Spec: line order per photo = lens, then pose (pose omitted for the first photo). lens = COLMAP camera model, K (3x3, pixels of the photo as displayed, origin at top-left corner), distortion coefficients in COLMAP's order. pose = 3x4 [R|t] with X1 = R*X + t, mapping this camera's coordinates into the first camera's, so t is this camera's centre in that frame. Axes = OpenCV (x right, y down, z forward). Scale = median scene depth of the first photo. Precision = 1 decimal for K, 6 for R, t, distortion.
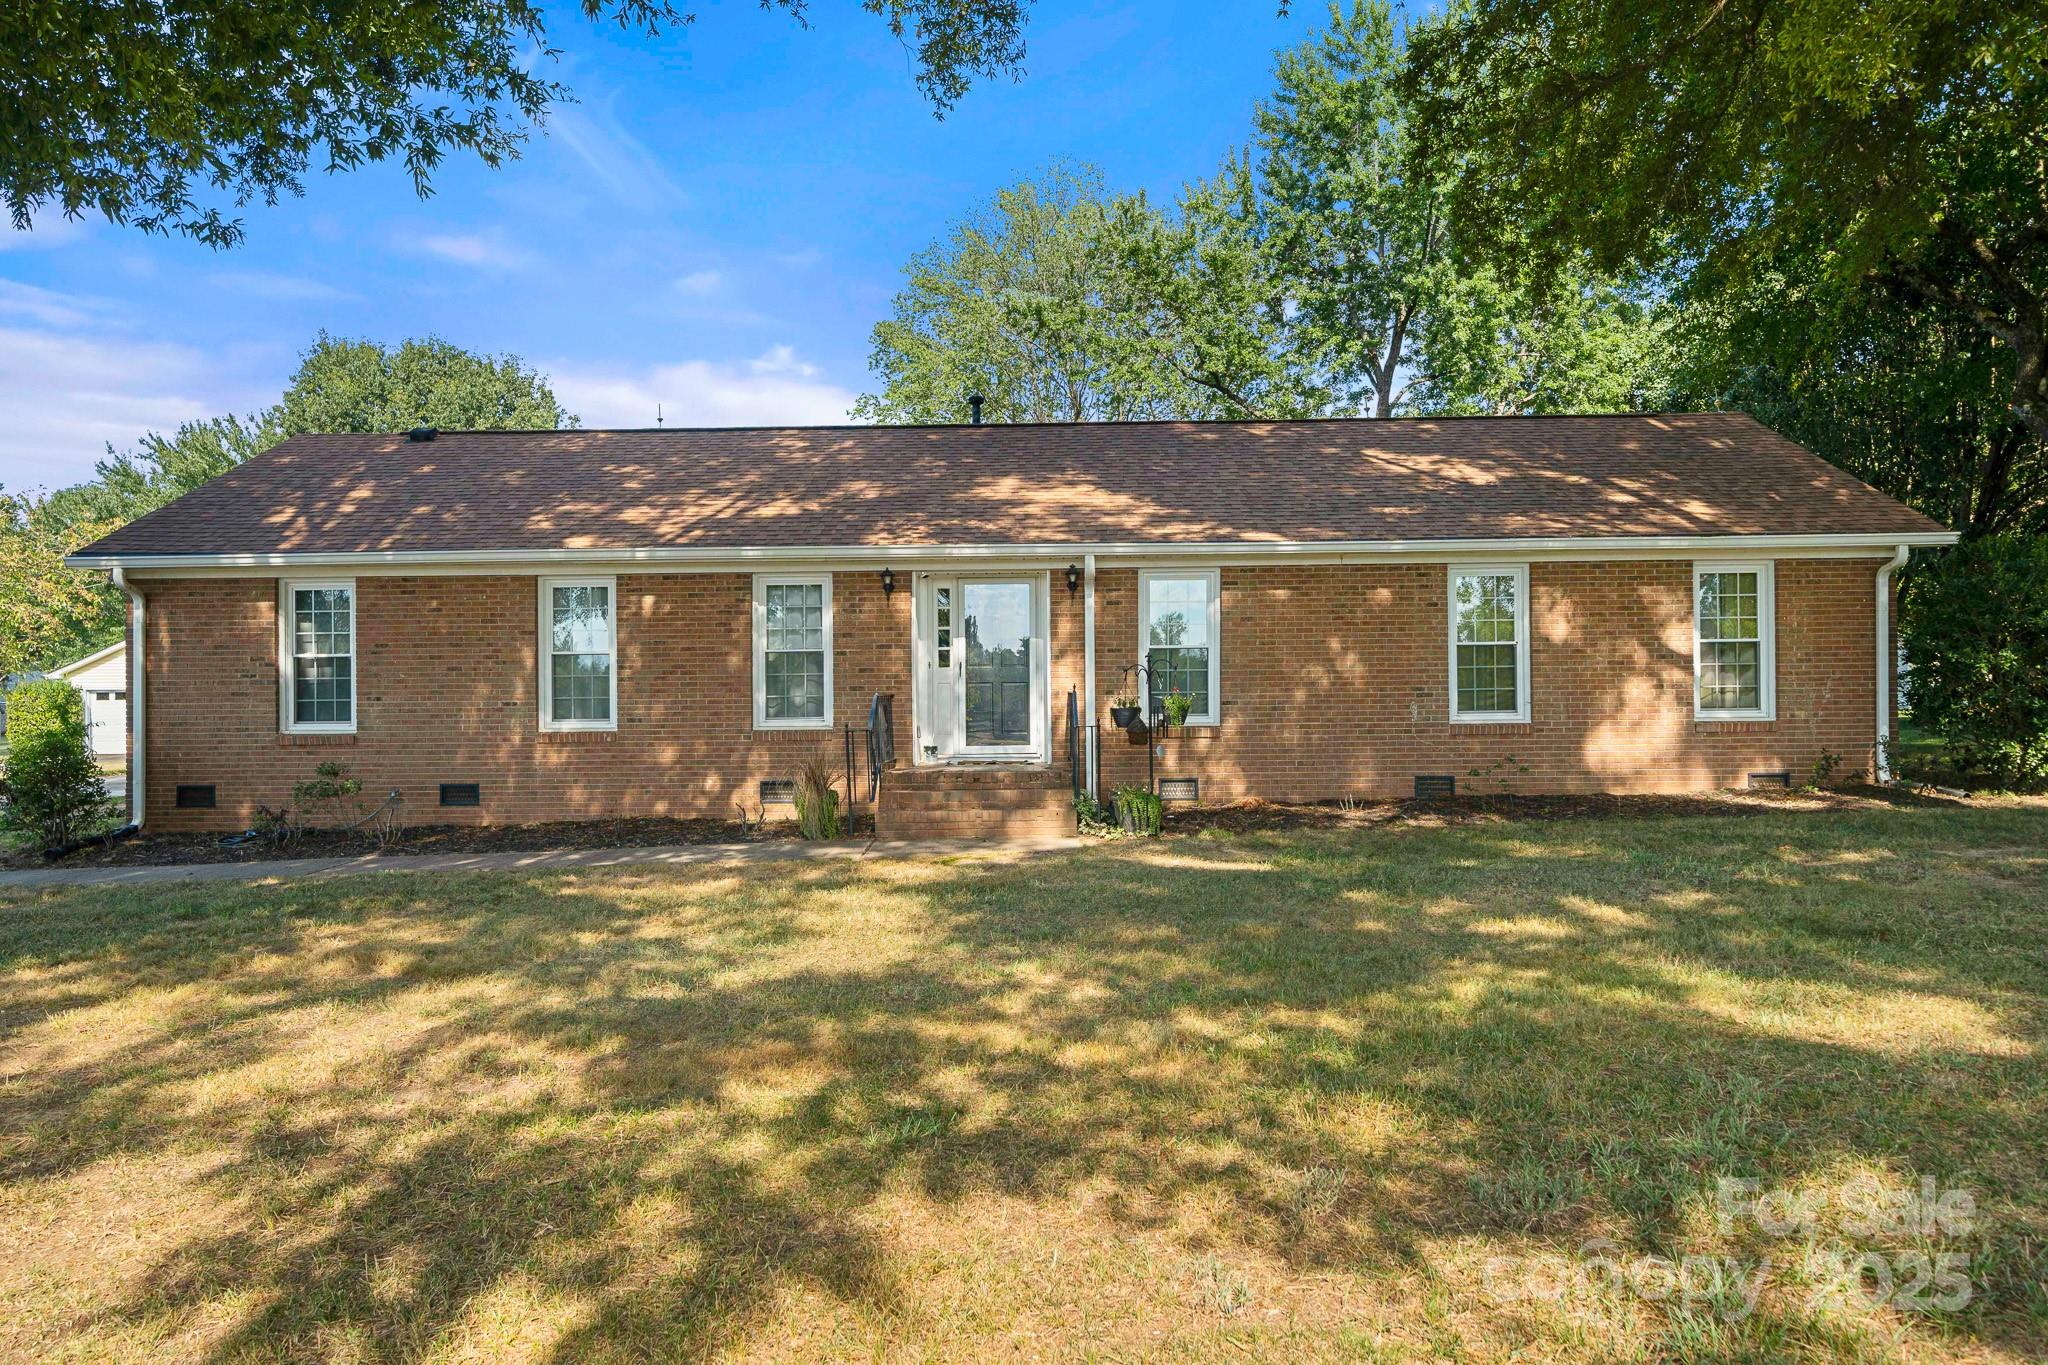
lens RADIAL K [[1412.4, 0, 1023.9], [0, 1412.4, 679.5], [0, 0, 1]] dist [0.006268, -0.000545]
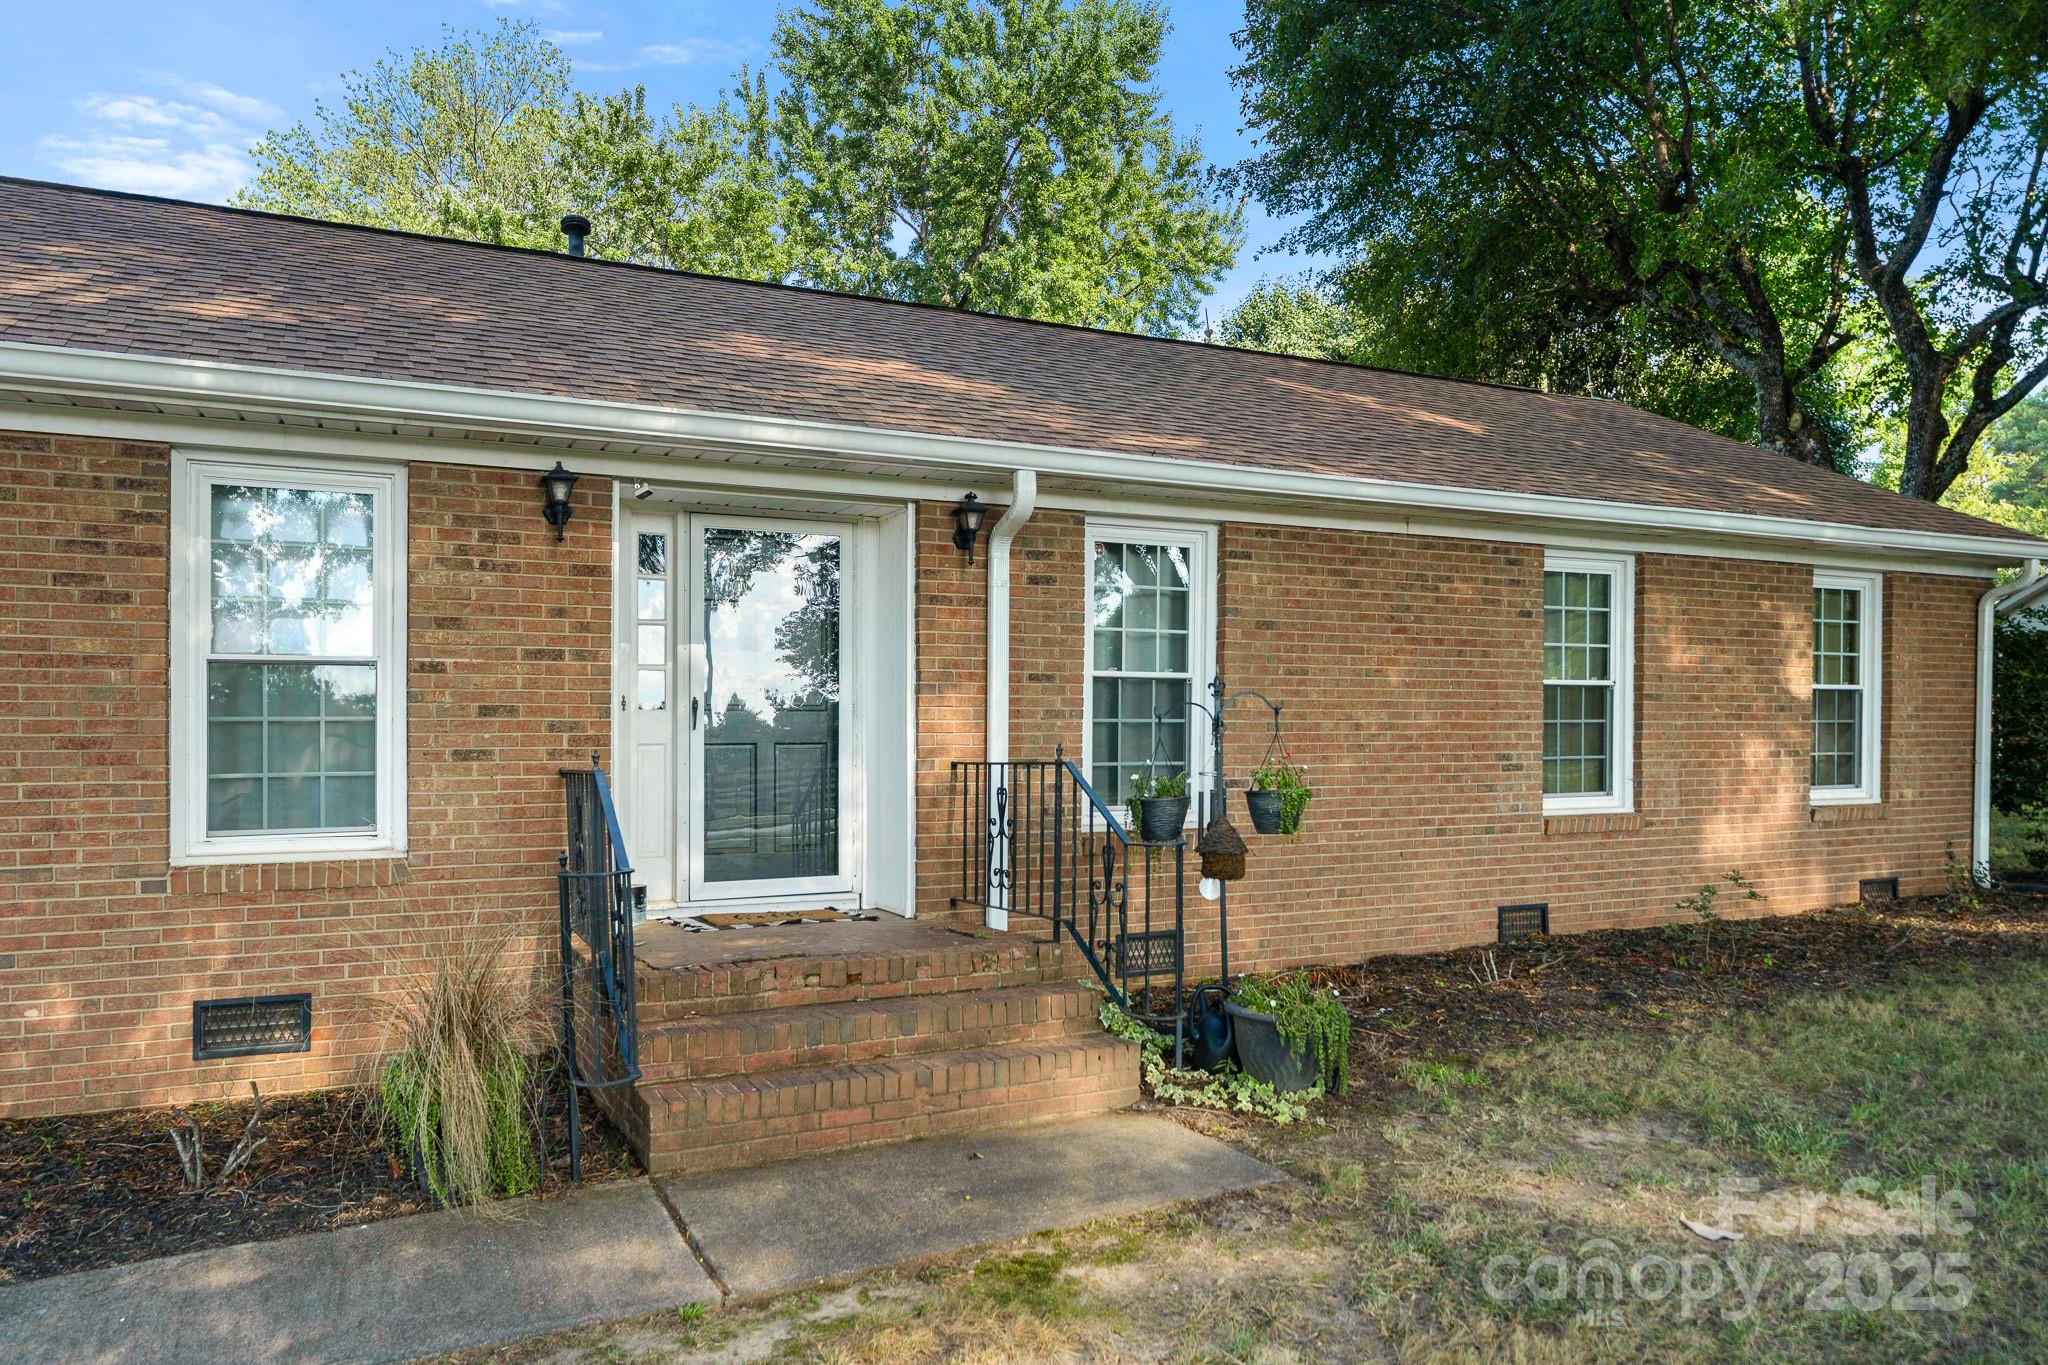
lens RADIAL K [[1412.4, 0, 1030.0], [0, 1412.4, 749.8], [0, 0, 1]] dist [0.006268, -0.000545]
pose [[0.892731, 0.002979, 0.450581, -0.158484], [-0.003307, 0.999995, -0.000061, 0.004276], [-0.450578, -0.001435, 0.892736, 0.565312]]
